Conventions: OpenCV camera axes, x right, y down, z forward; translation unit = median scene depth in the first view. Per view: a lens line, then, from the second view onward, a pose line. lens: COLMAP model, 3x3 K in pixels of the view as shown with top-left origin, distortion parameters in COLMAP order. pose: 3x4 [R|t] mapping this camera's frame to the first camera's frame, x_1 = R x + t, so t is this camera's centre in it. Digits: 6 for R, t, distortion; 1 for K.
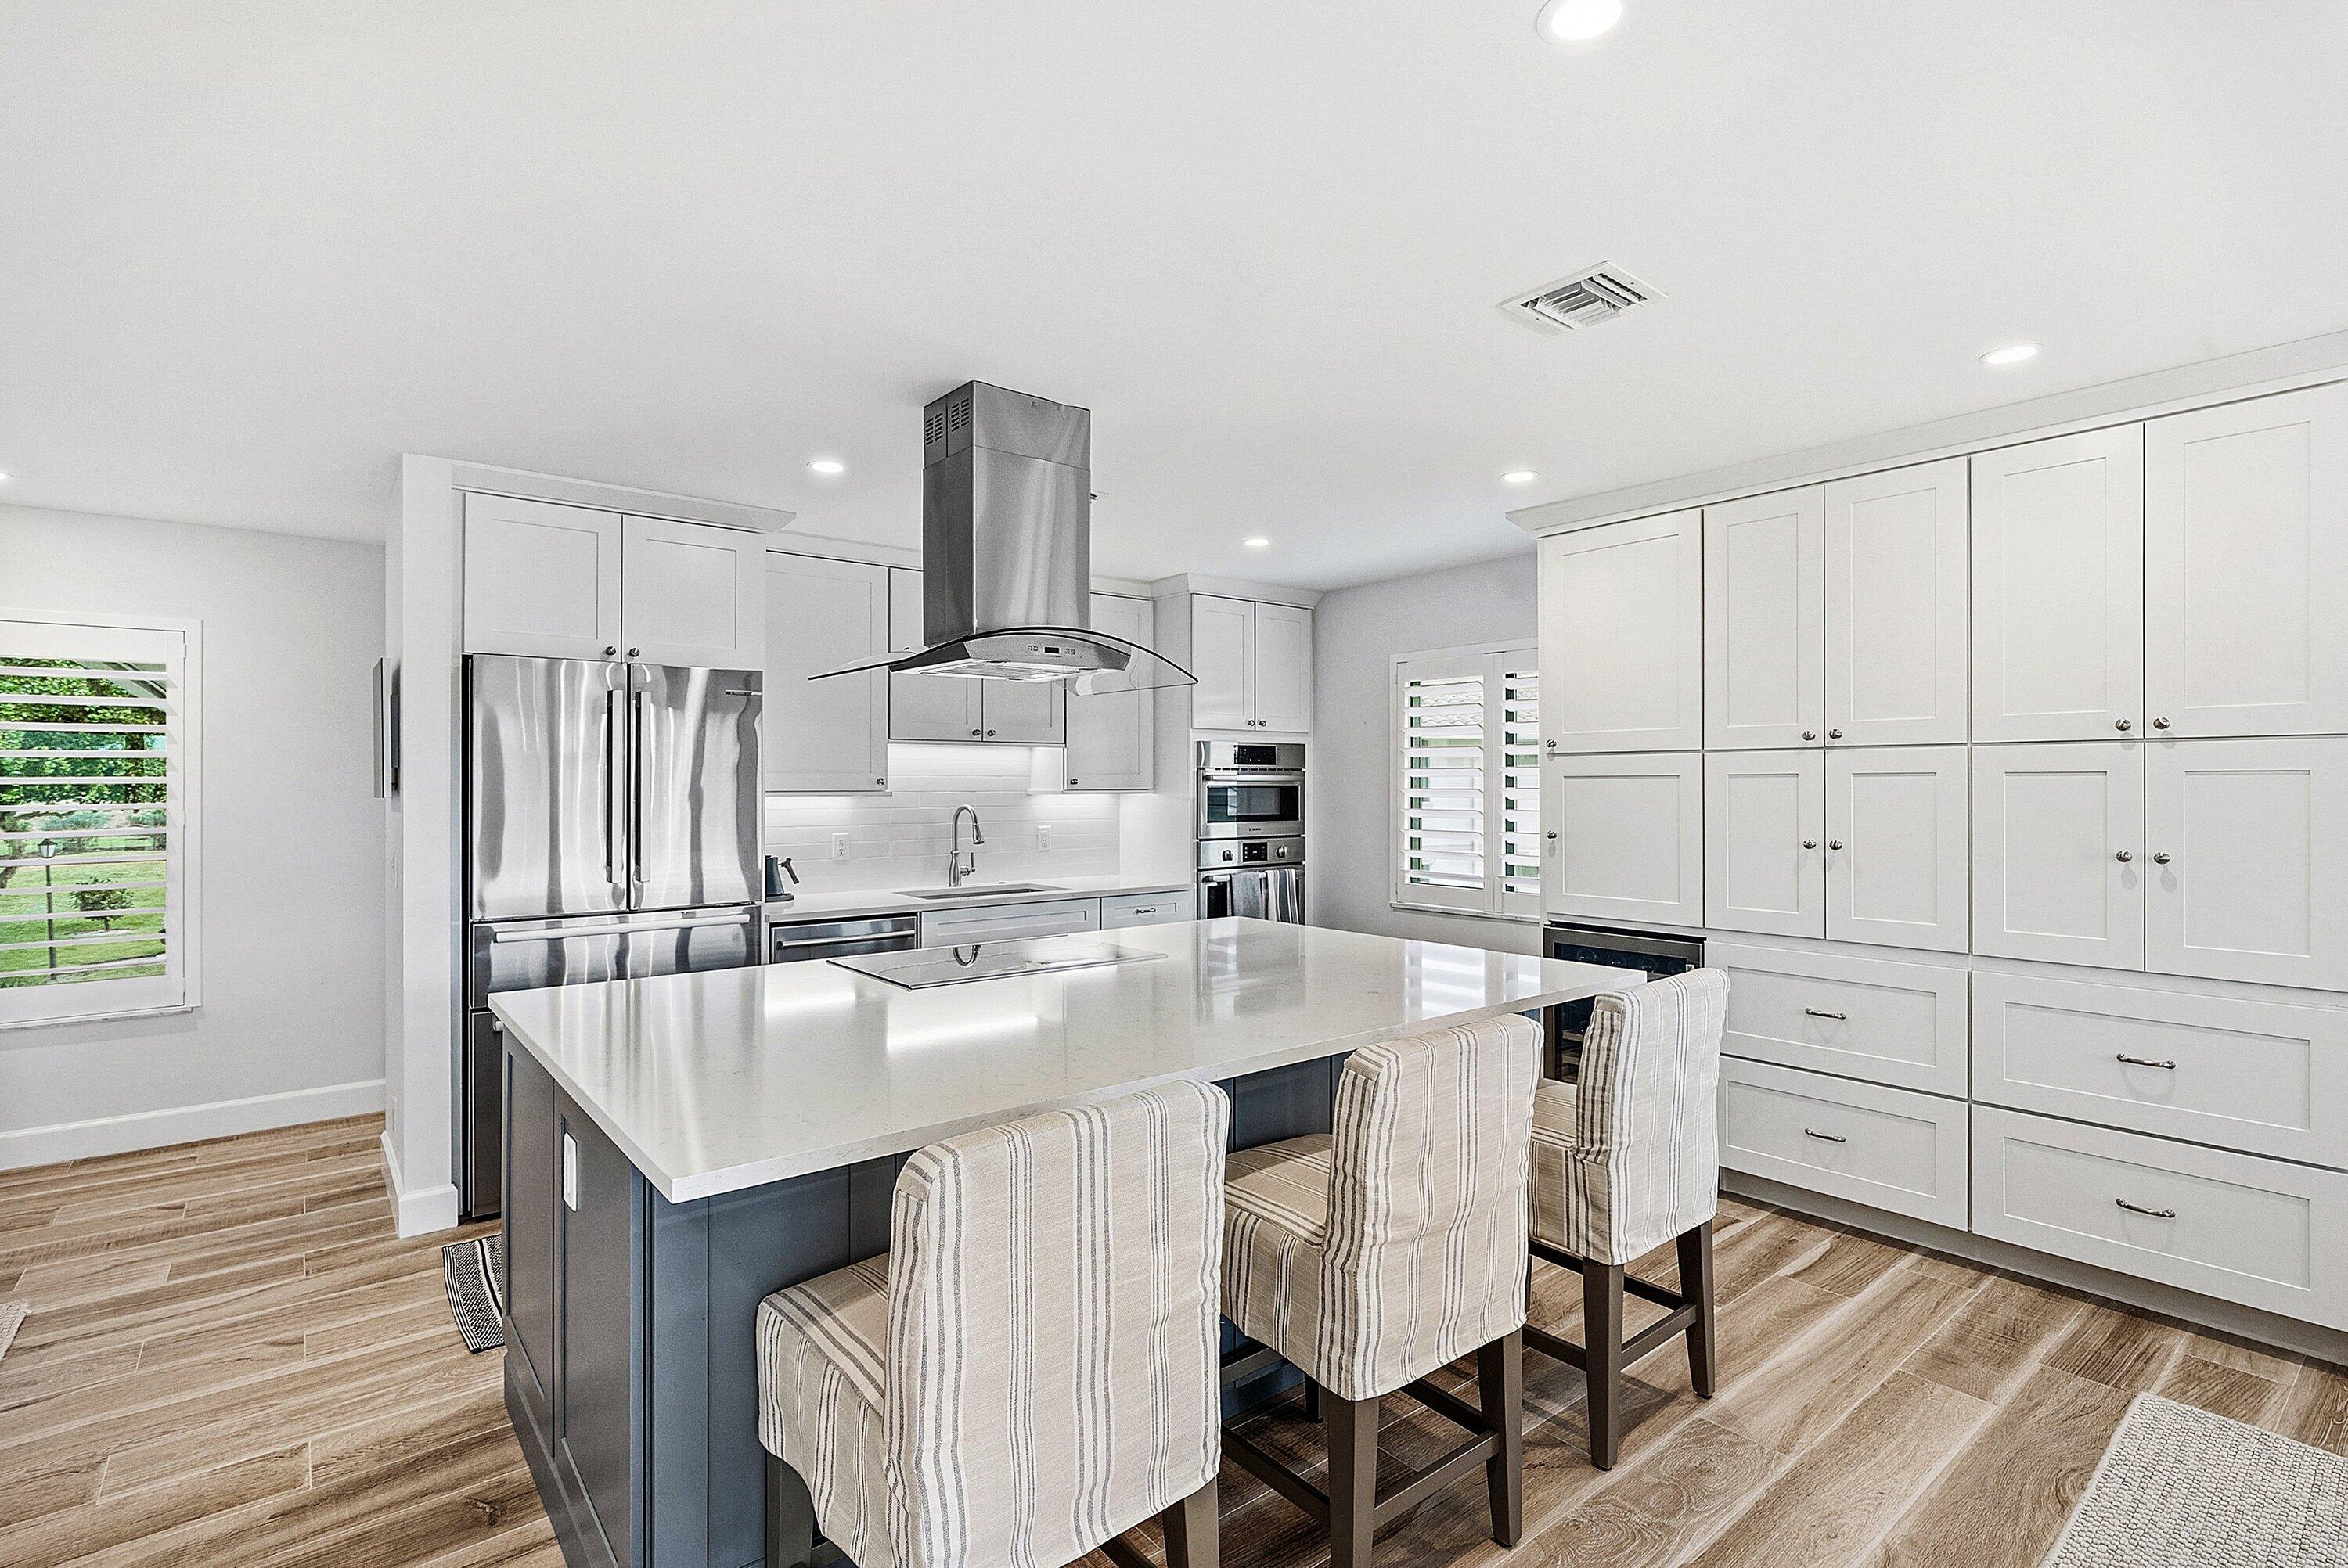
lens RADIAL K [[1096.0, 0, 1174.0], [0, 1096.0, 784.0], [0, 0, 1]] dist [0.002464, 0.000083]
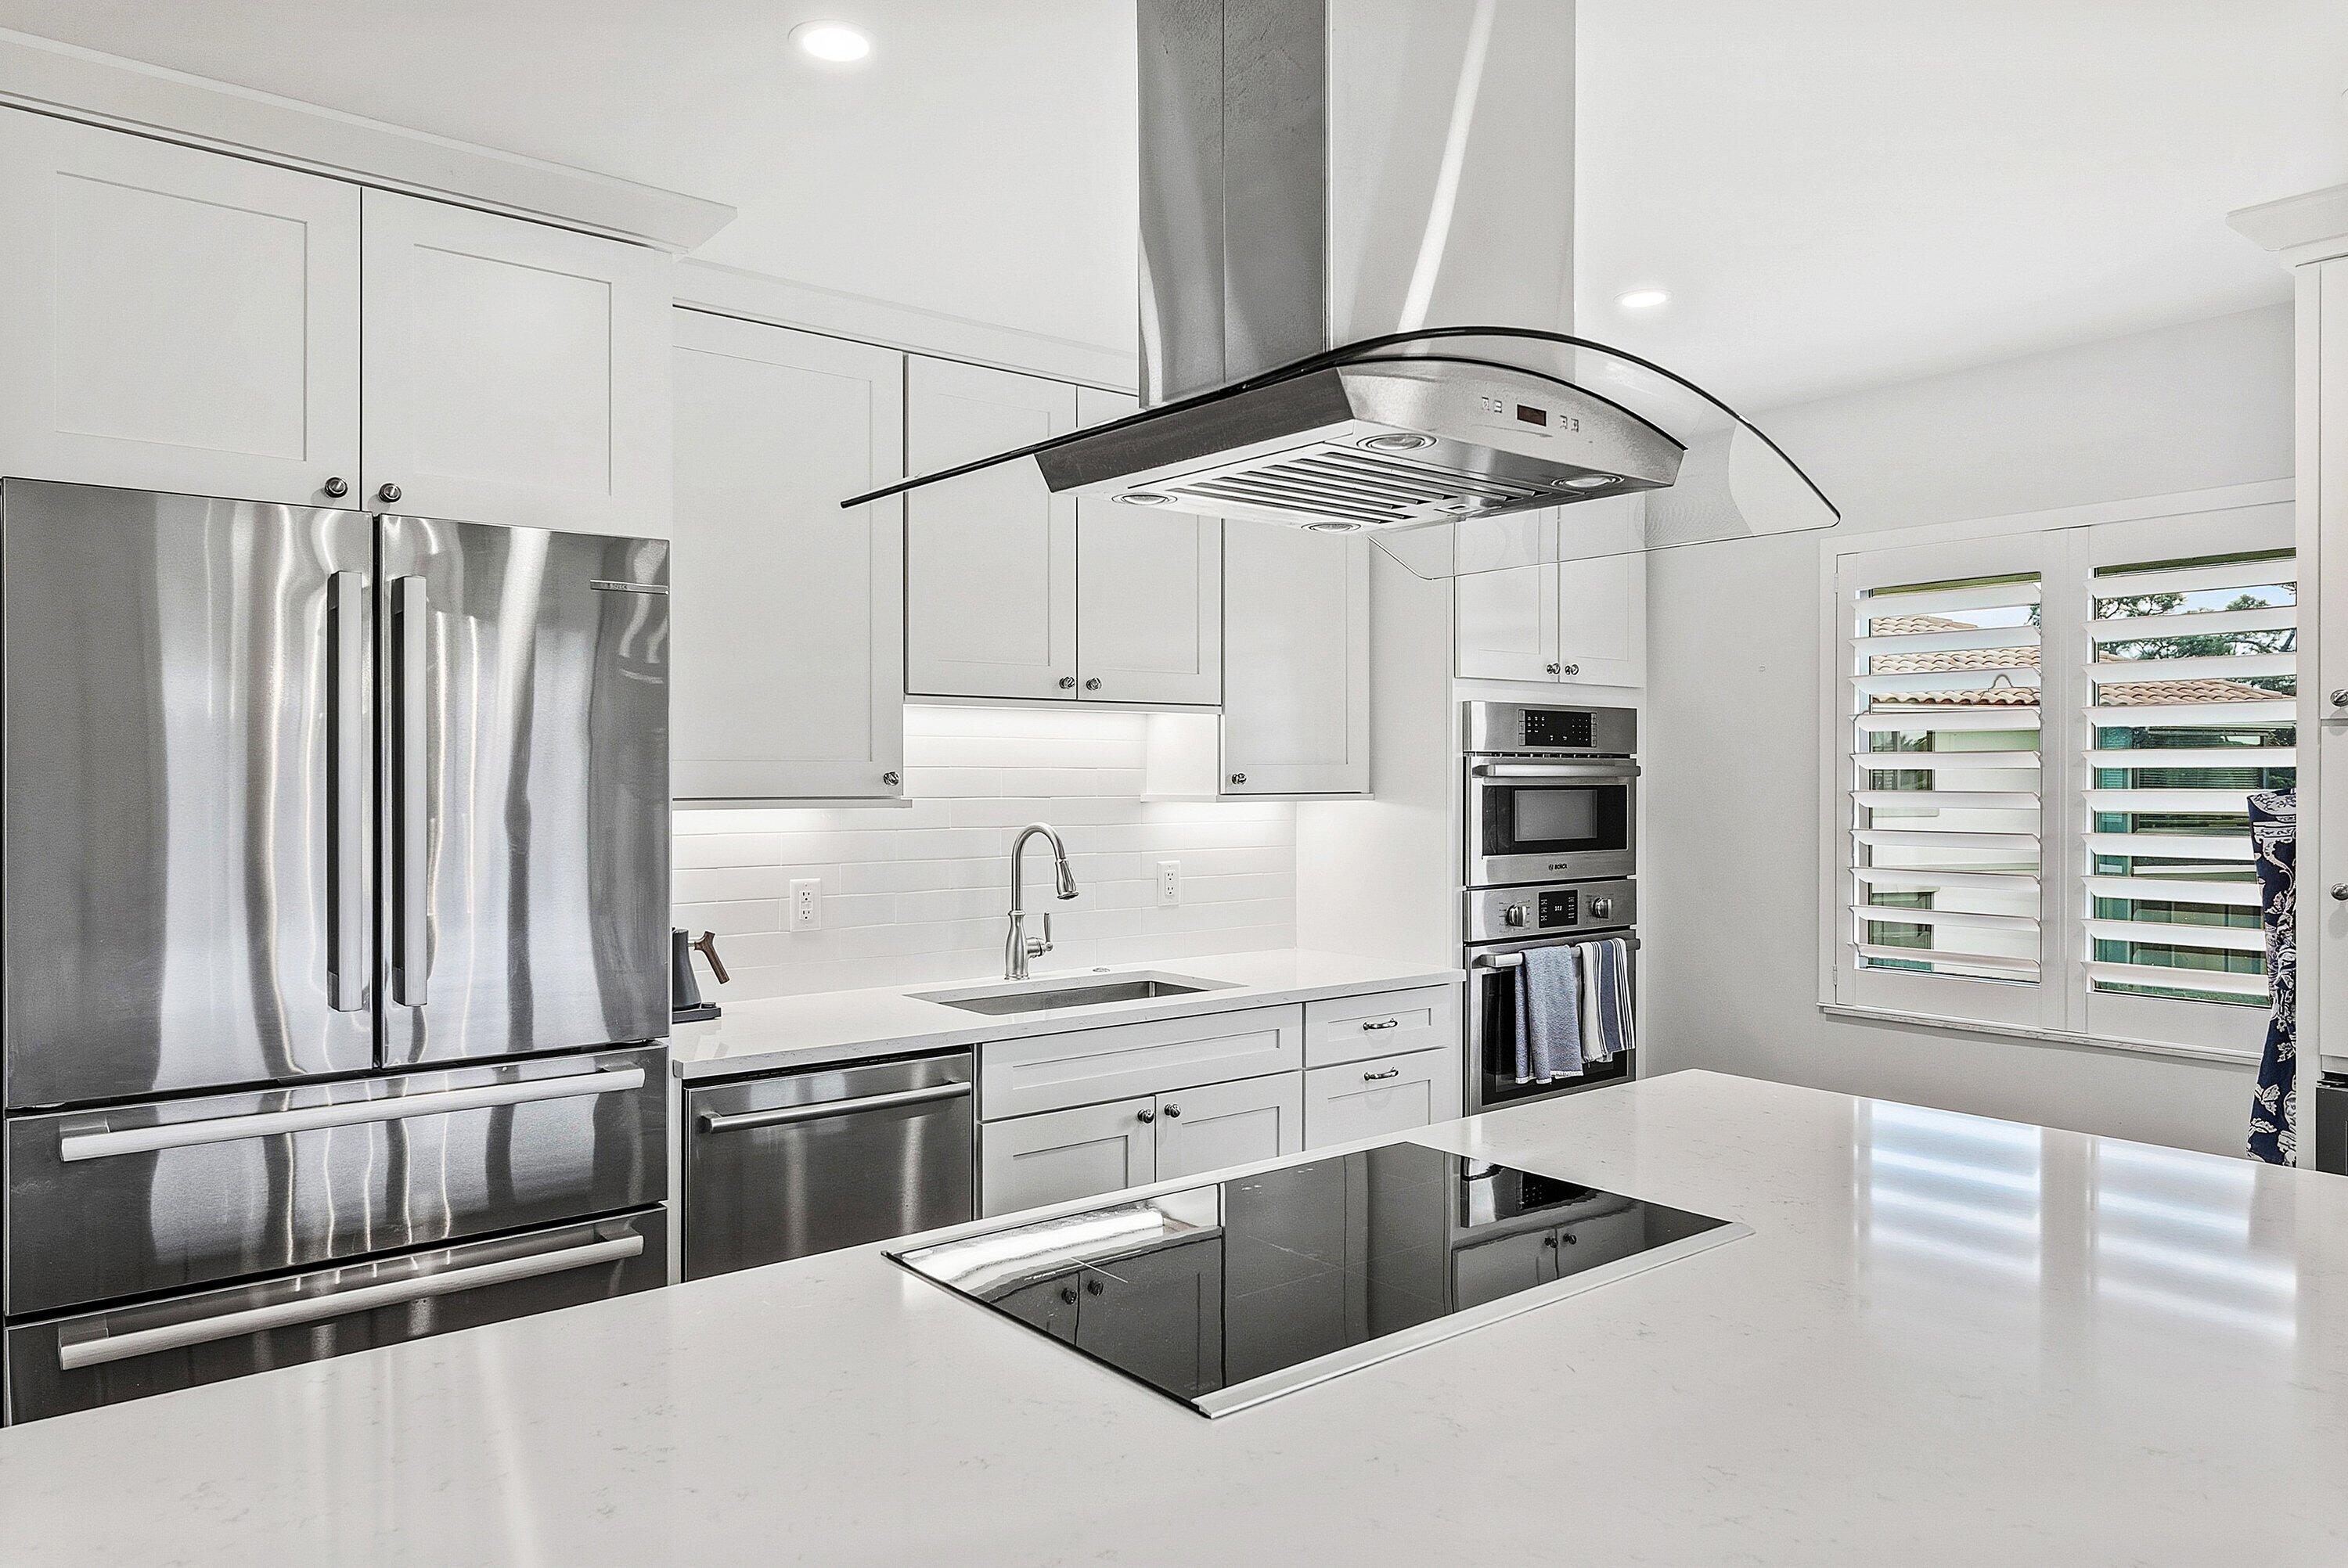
lens RADIAL K [[1544.1, 0, 1182.1], [0, 1544.1, 791.4], [0, 0, 1]] dist [-0.000363, -0.000935]
pose [[0.999999, 0.000529, 0.001396, -0.215620], [-0.000542, 0.999958, 0.009133, -0.004519], [-0.001391, -0.009134, 0.999957, 0.469410]]
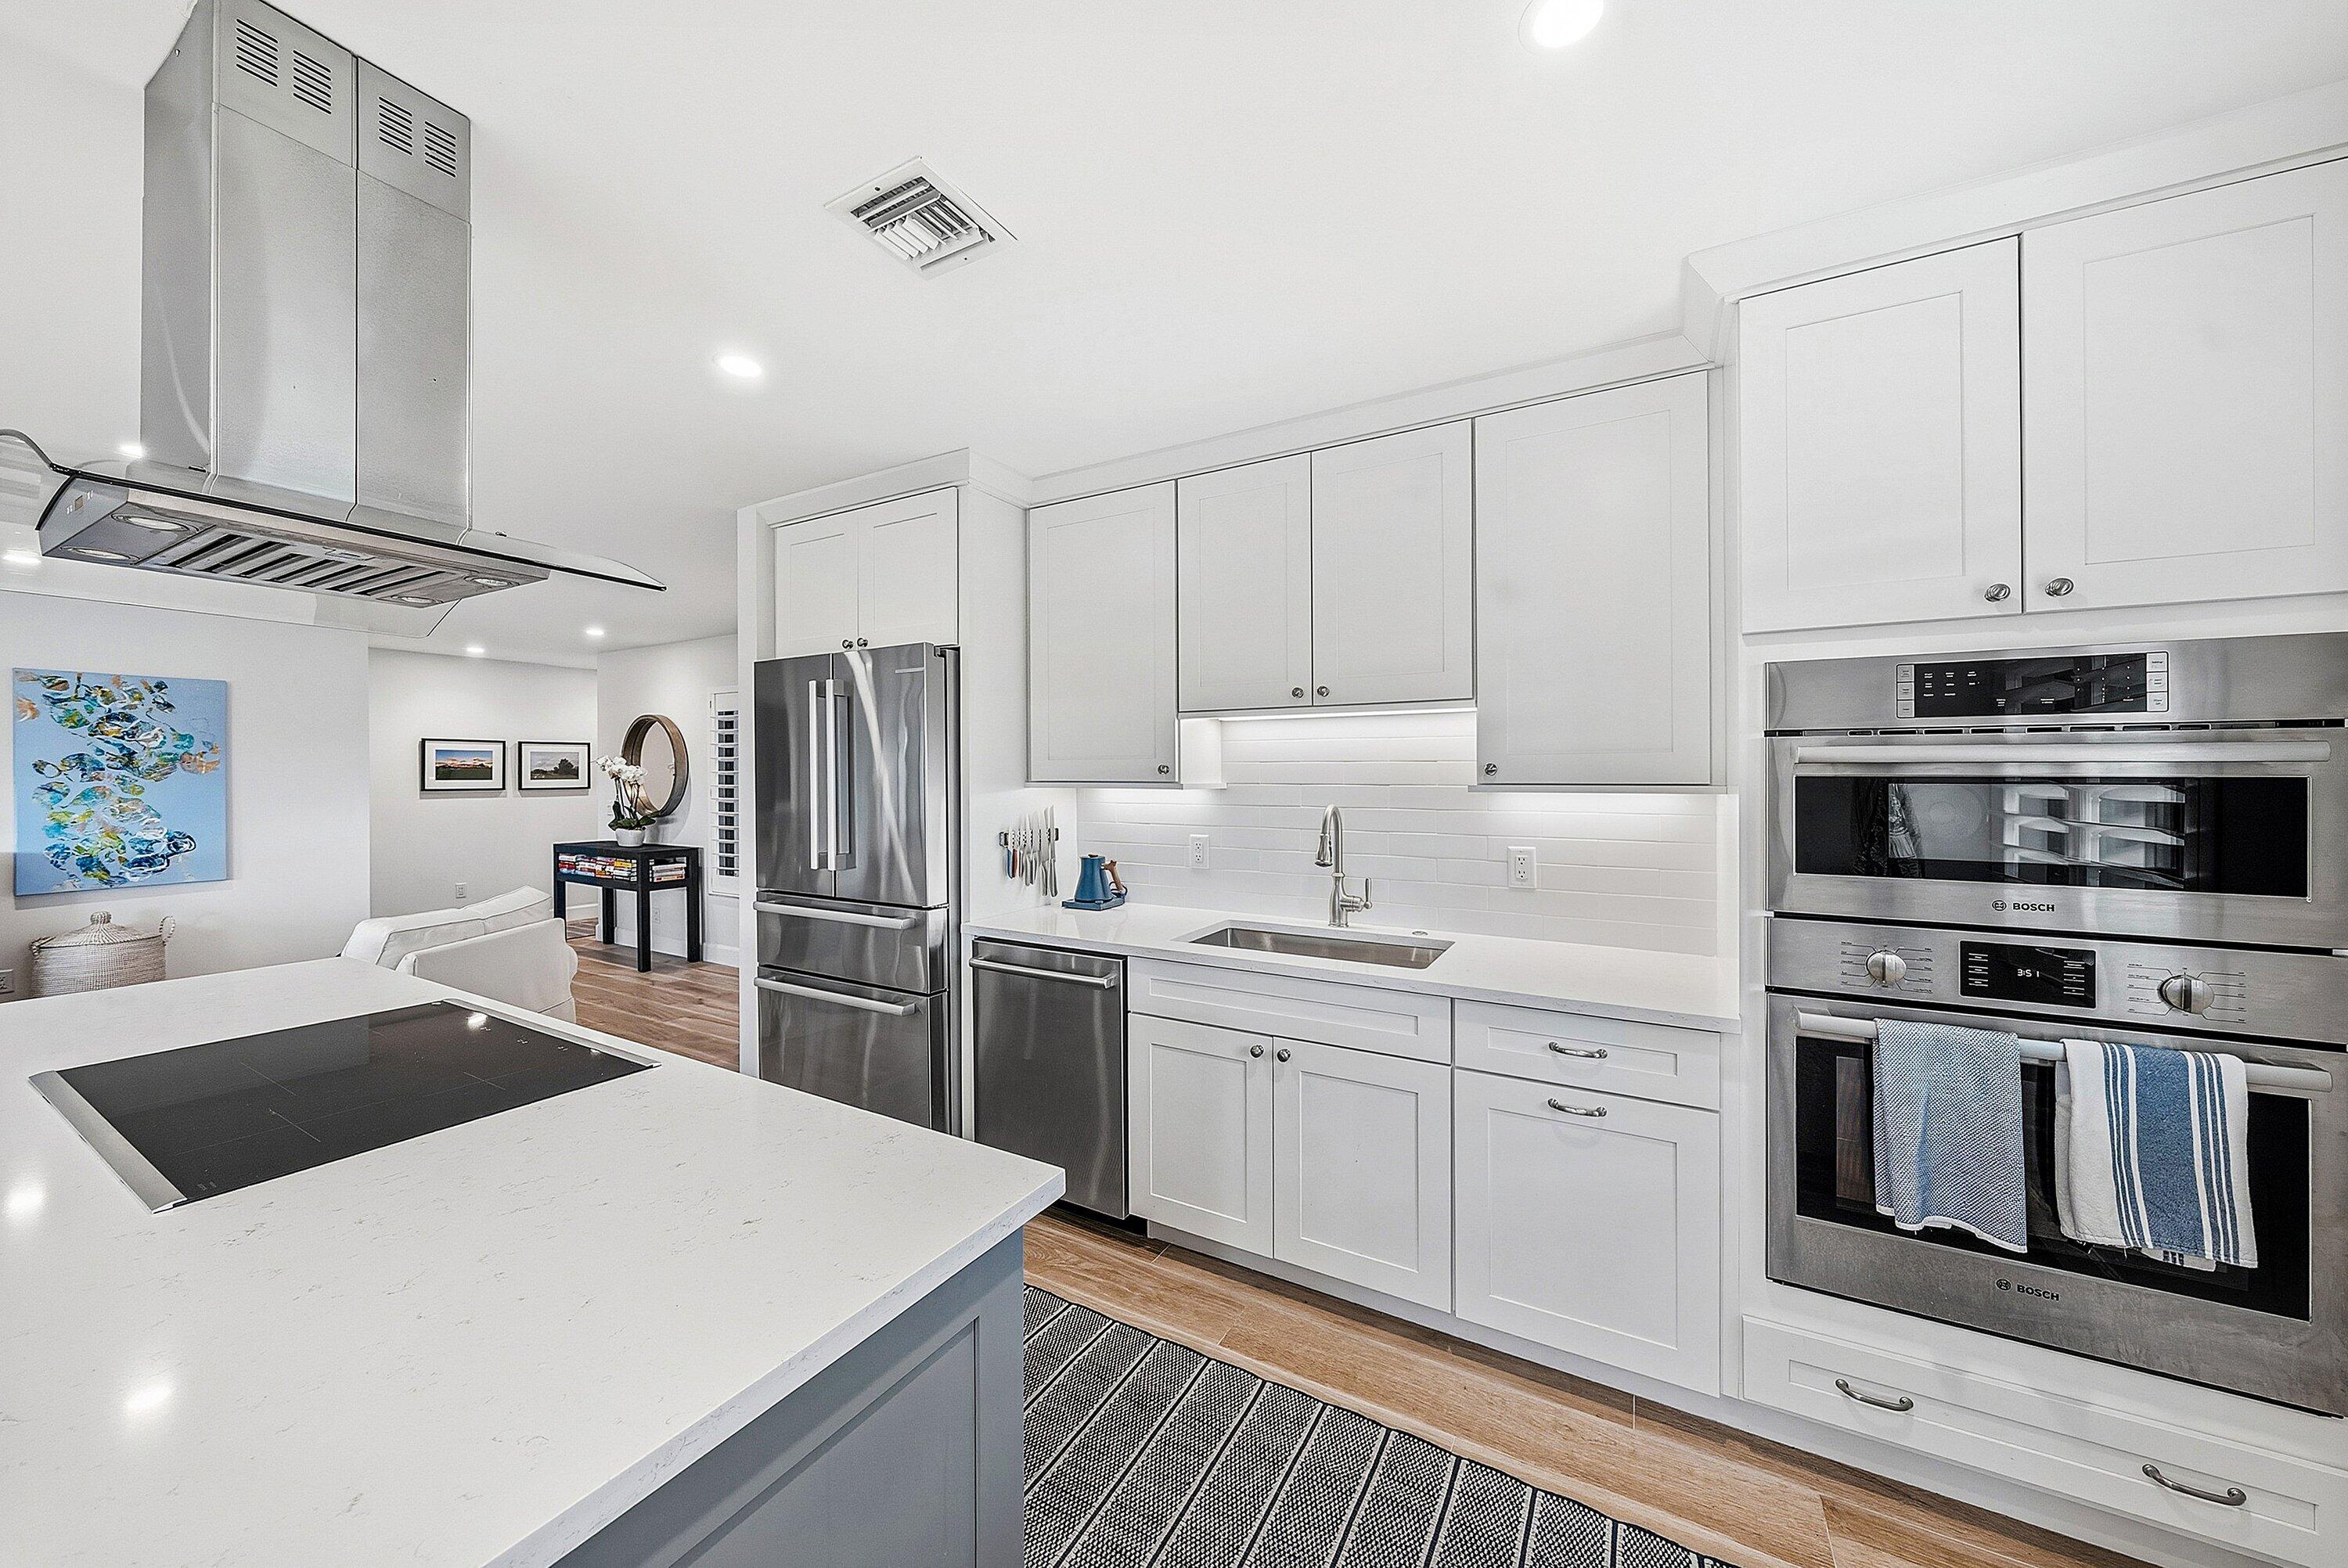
lens RADIAL K [[828.1, 0, 1176.6], [0, 828.1, 775.9], [0, 0, 1]] dist [-0.000754, -0.000115]
pose [[0.364315, 0.001275, -0.931275, 0.418666], [-0.001304, 0.999999, 0.000860, 0.002639], [0.931275, 0.000901, 0.364316, 1.285009]]
